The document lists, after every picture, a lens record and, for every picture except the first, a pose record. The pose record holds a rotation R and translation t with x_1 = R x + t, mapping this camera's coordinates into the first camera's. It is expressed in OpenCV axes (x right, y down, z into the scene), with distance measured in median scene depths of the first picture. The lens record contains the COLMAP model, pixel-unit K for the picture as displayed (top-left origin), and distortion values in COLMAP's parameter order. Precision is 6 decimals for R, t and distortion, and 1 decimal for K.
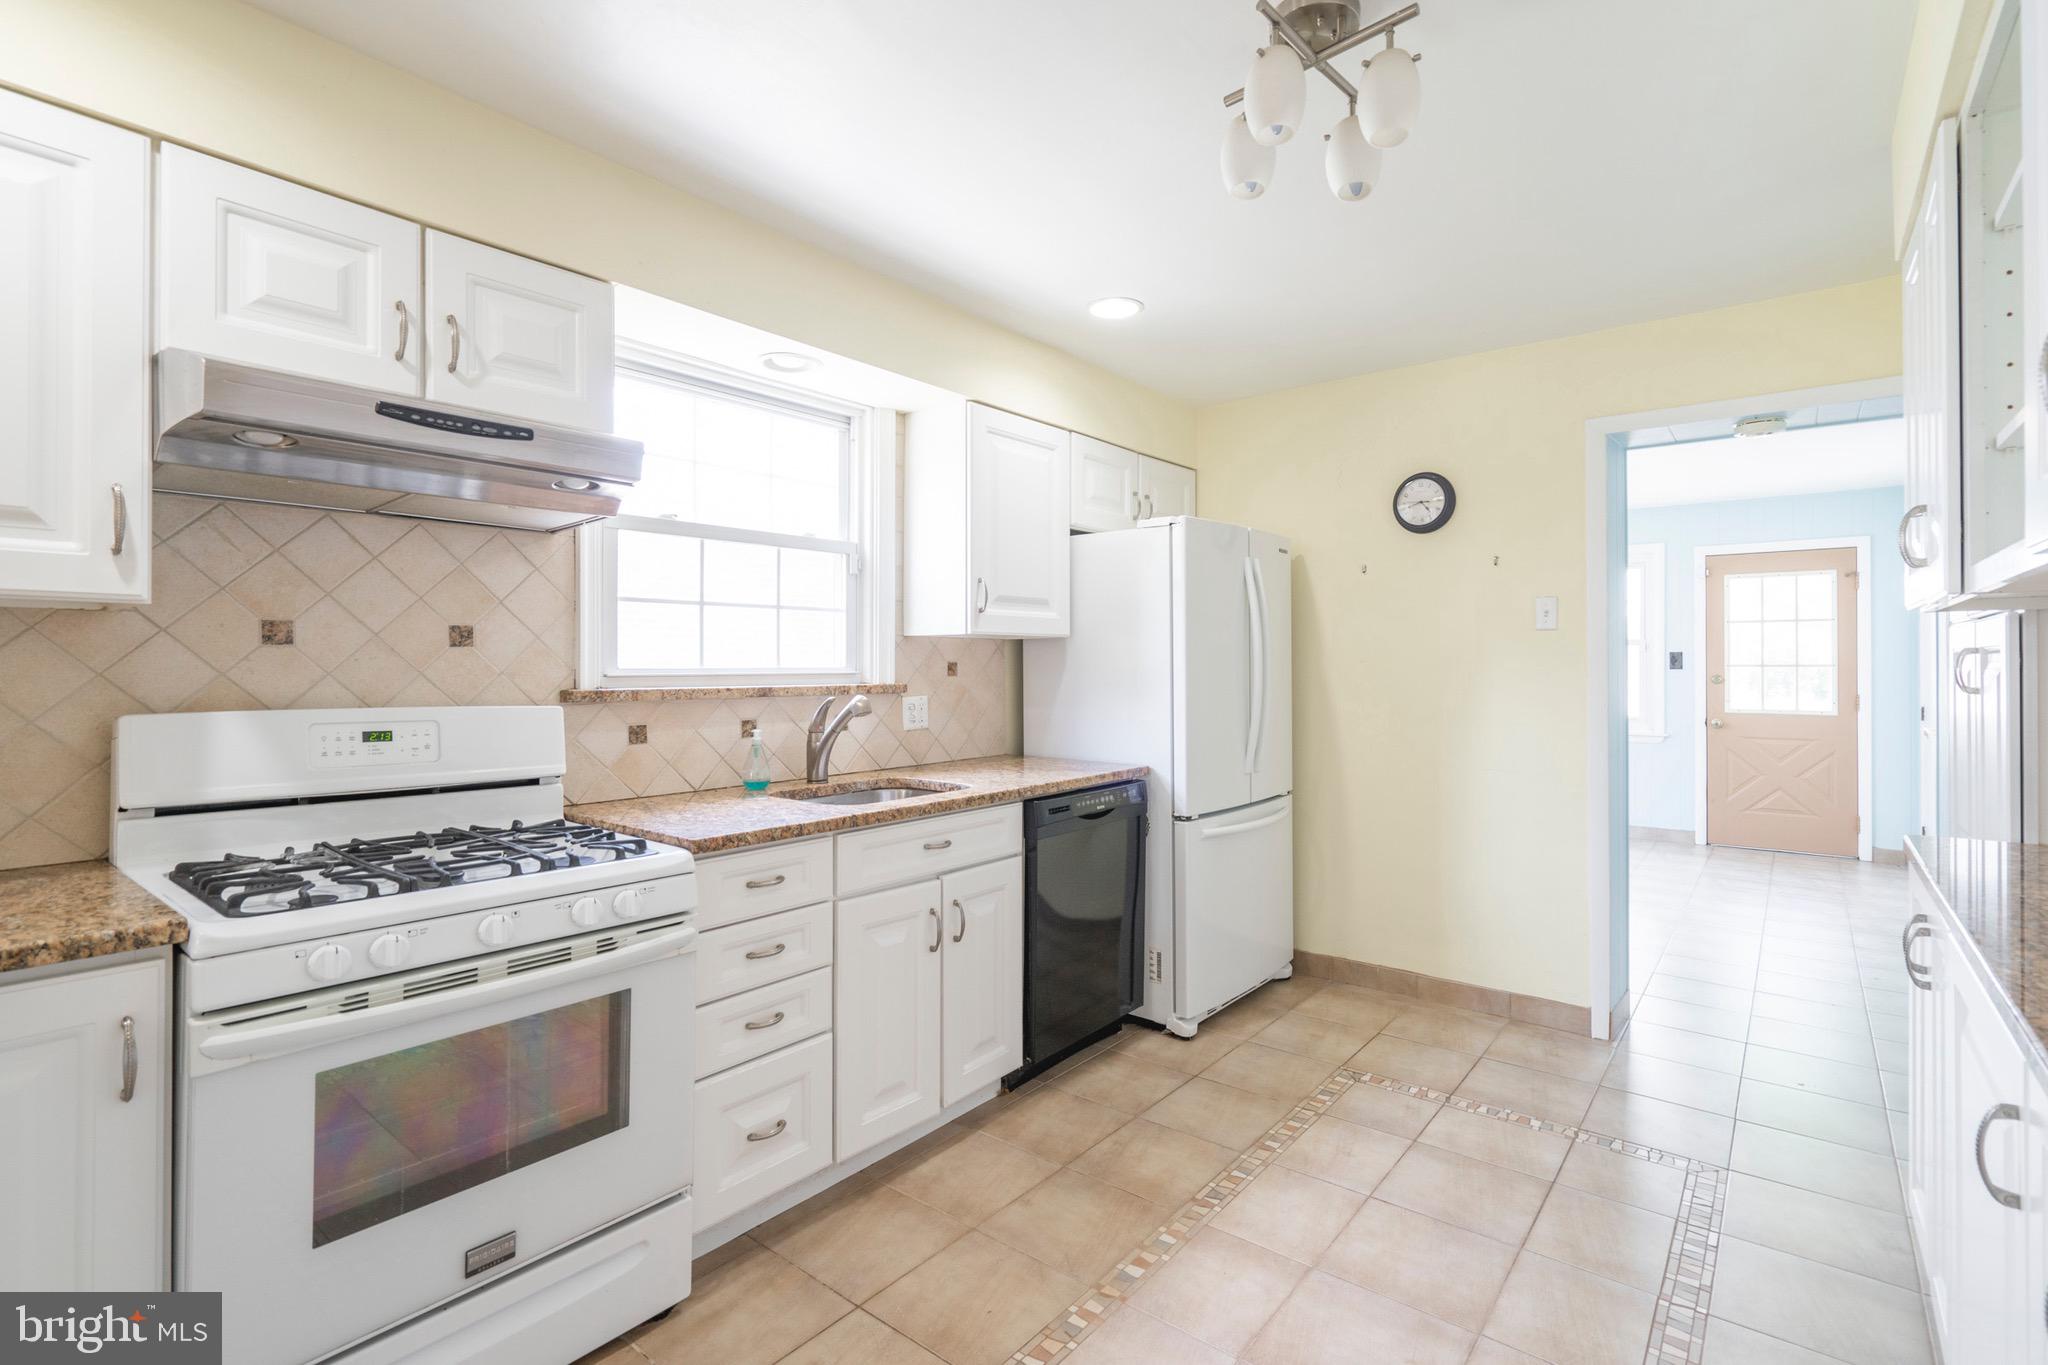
lens RADIAL K [[929.6, 0, 1089.9], [0, 929.6, 658.0], [0, 0, 1]] dist [-0.008501, 0.001099]
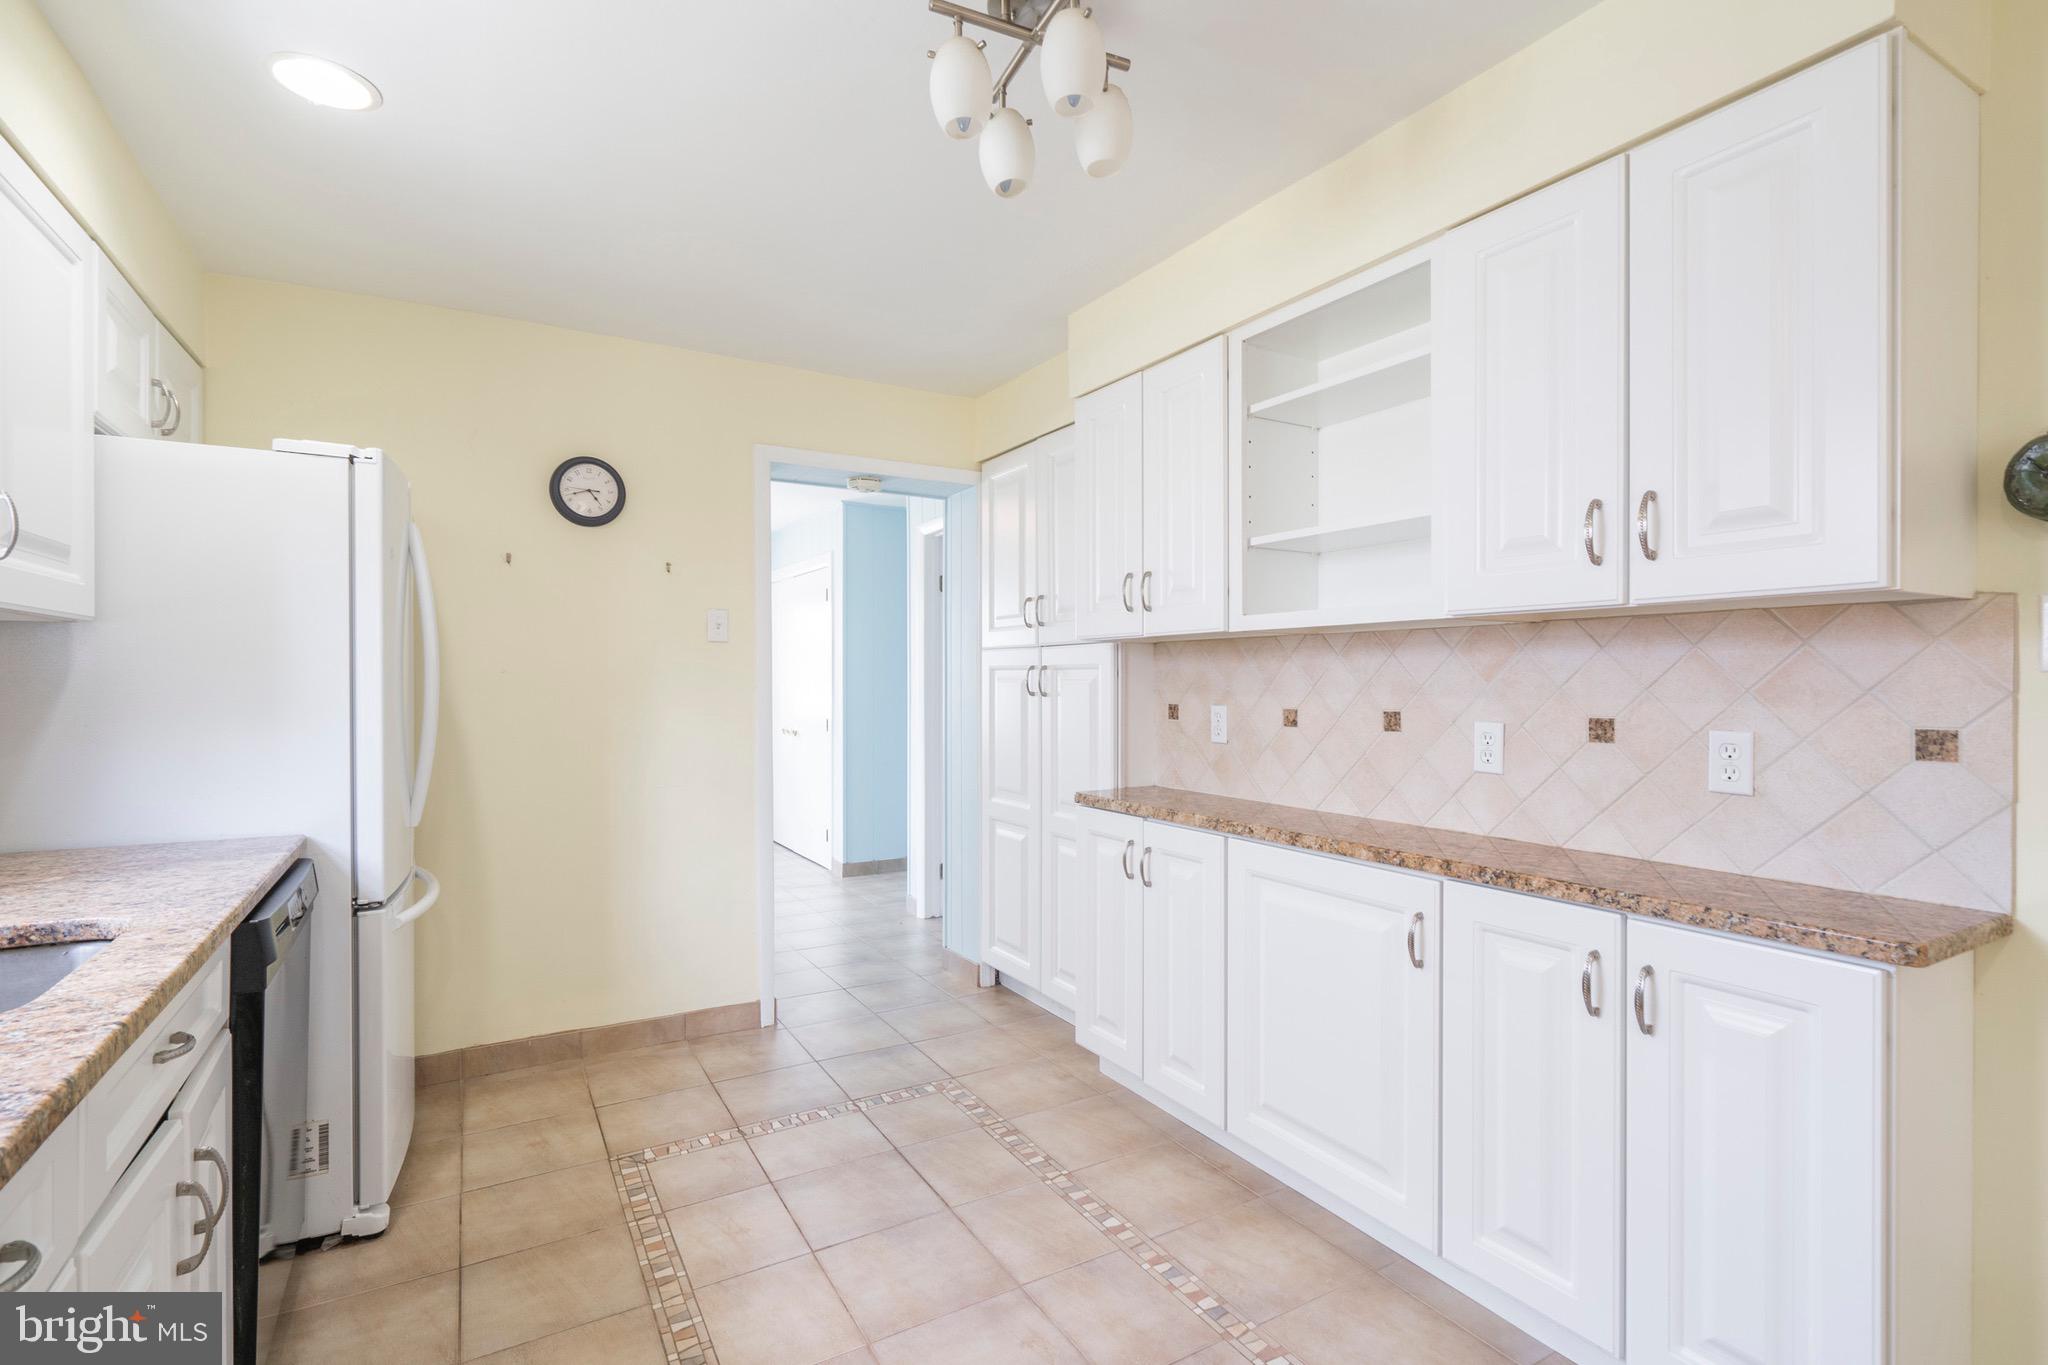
lens RADIAL K [[929.6, 0, 987.4], [0, 929.6, 689.2], [0, 0, 1]] dist [-0.008501, 0.001099]
pose [[0.393979, -0.004778, 0.919107, -0.371622], [-0.008360, 0.999926, 0.008782, 0.009754], [-0.919081, -0.011144, 0.393911, 0.380336]]
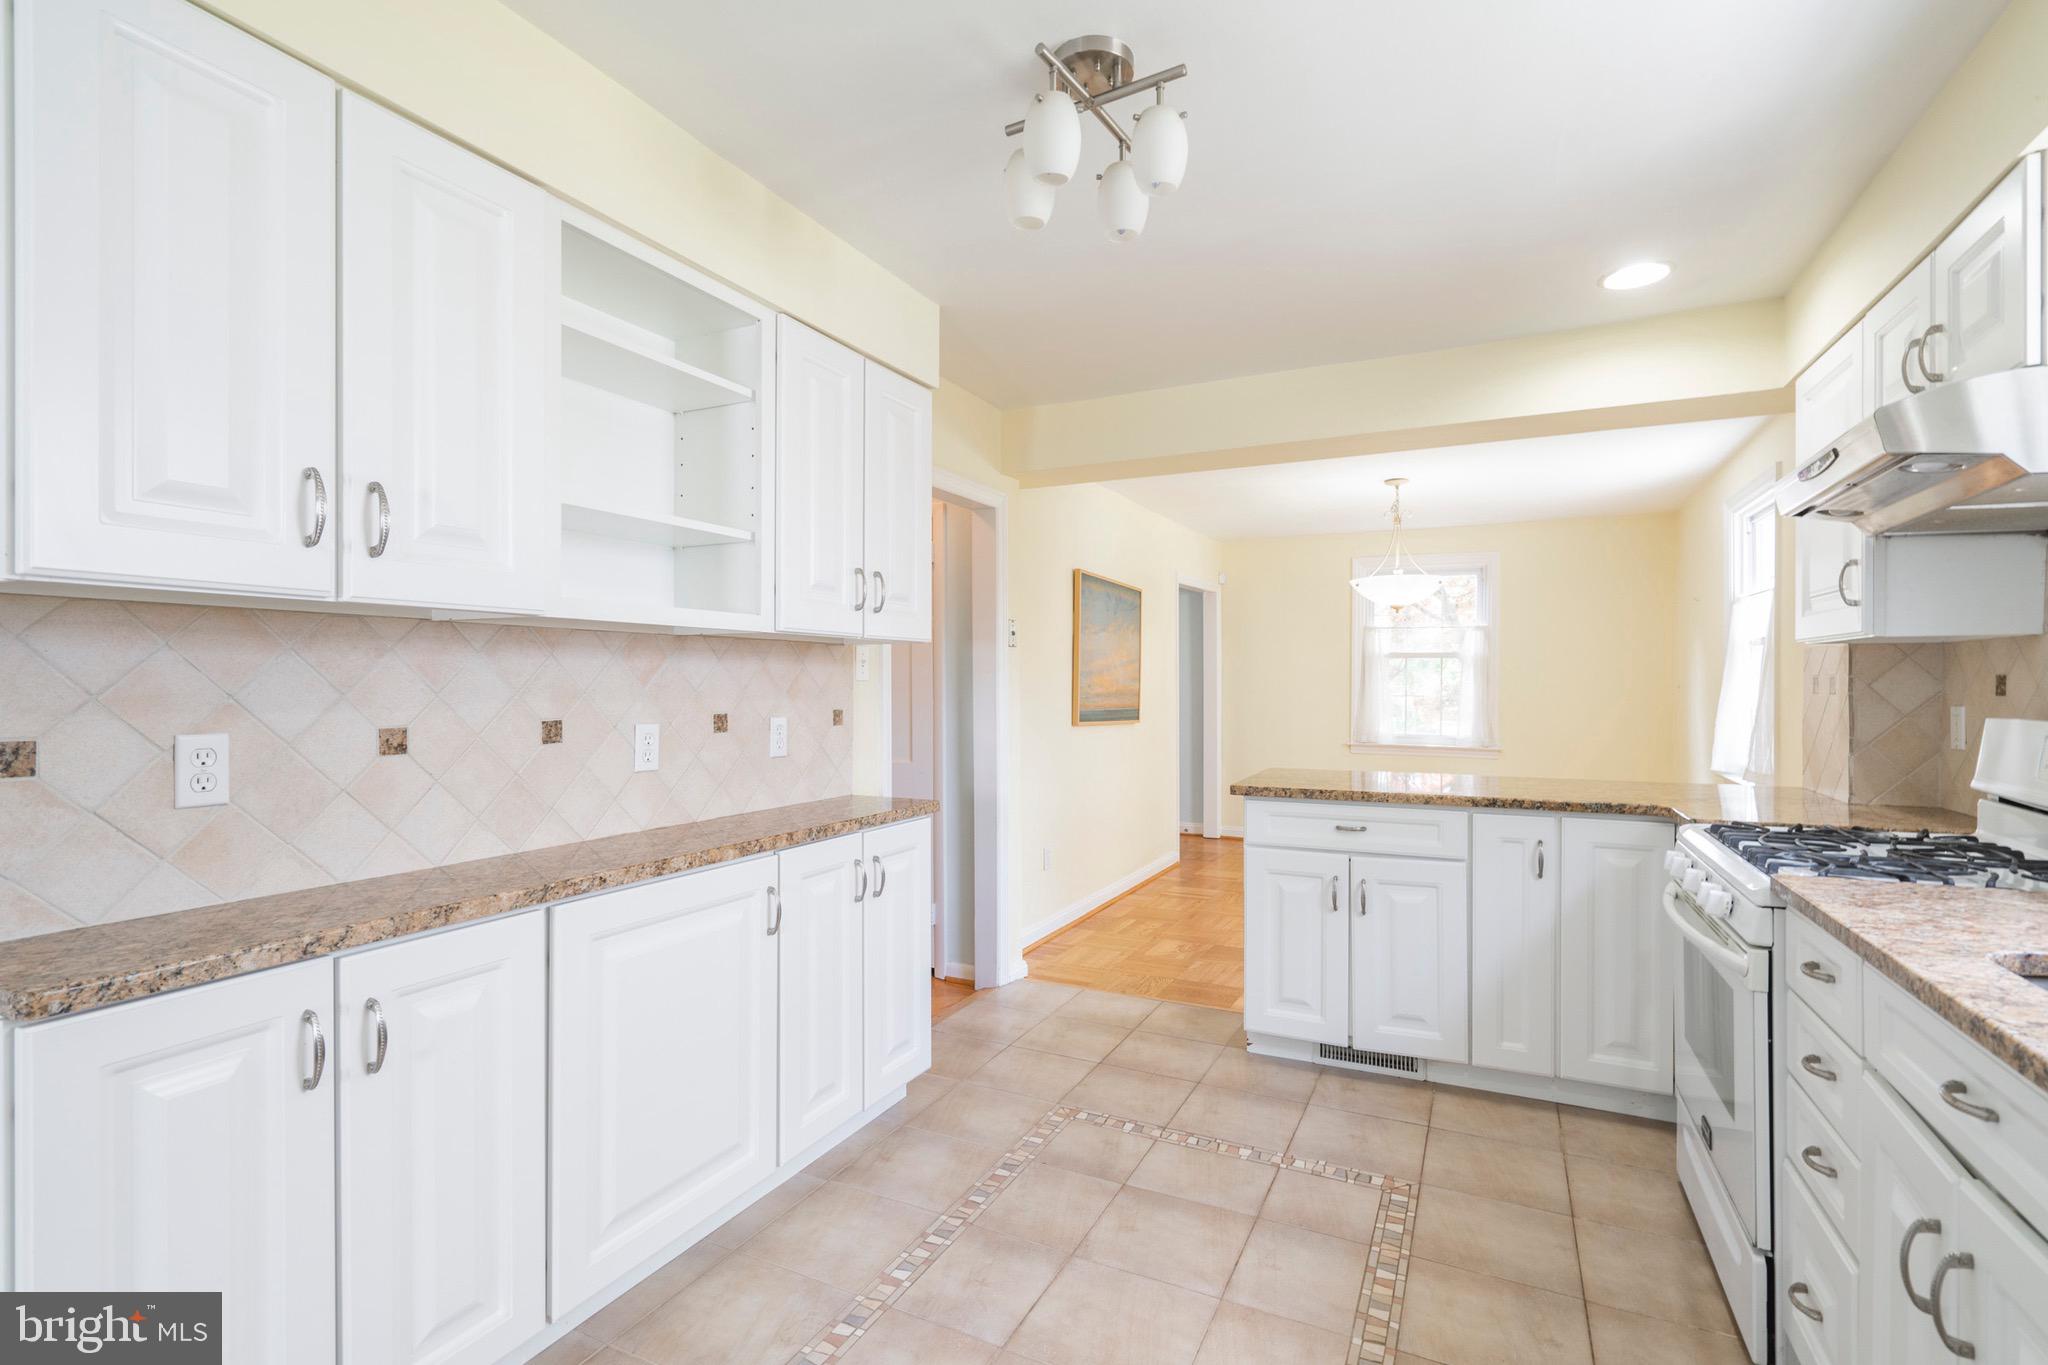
lens RADIAL K [[929.6, 0, 1056.3], [0, 929.6, 684.6], [0, 0, 1]] dist [-0.008501, 0.001099]
pose [[-0.977004, 0.002081, -0.213211, 0.289775], [0.003282, 0.999981, -0.005280, 0.010918], [0.213196, -0.005858, -0.976992, 1.152492]]
